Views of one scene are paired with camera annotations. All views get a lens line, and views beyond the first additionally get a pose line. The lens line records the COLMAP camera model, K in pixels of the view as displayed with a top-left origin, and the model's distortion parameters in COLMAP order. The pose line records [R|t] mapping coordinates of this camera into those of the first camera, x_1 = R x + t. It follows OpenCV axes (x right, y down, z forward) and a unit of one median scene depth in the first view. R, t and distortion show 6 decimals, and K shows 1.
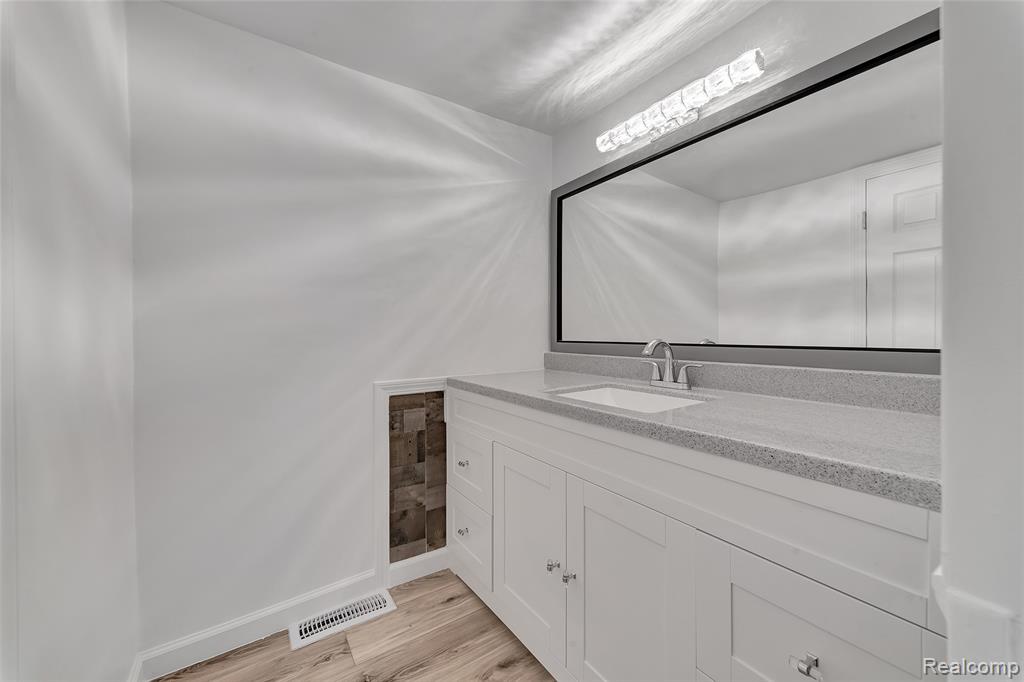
lens RADIAL K [[395.7, 0, 515.9], [0, 395.7, 336.7], [0, 0, 1]] dist [0.000476, -0.000732]
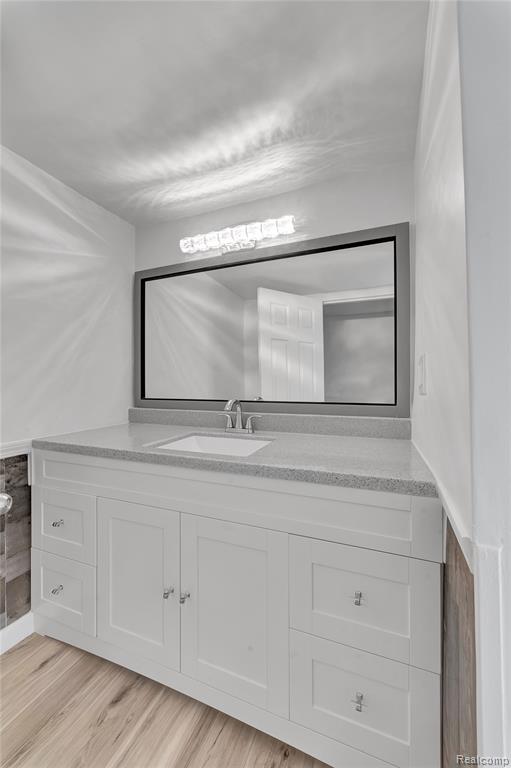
lens RADIAL K [[301.5, 0, 258.5], [0, 301.5, 381.0], [0, 0, 1]] dist [-0.003140, 0.000248]
pose [[0.831140, 0.002570, 0.556058, -0.135081], [0.005009, 0.999914, -0.012108, -0.036627], [-0.556041, 0.012849, 0.831055, 0.058334]]
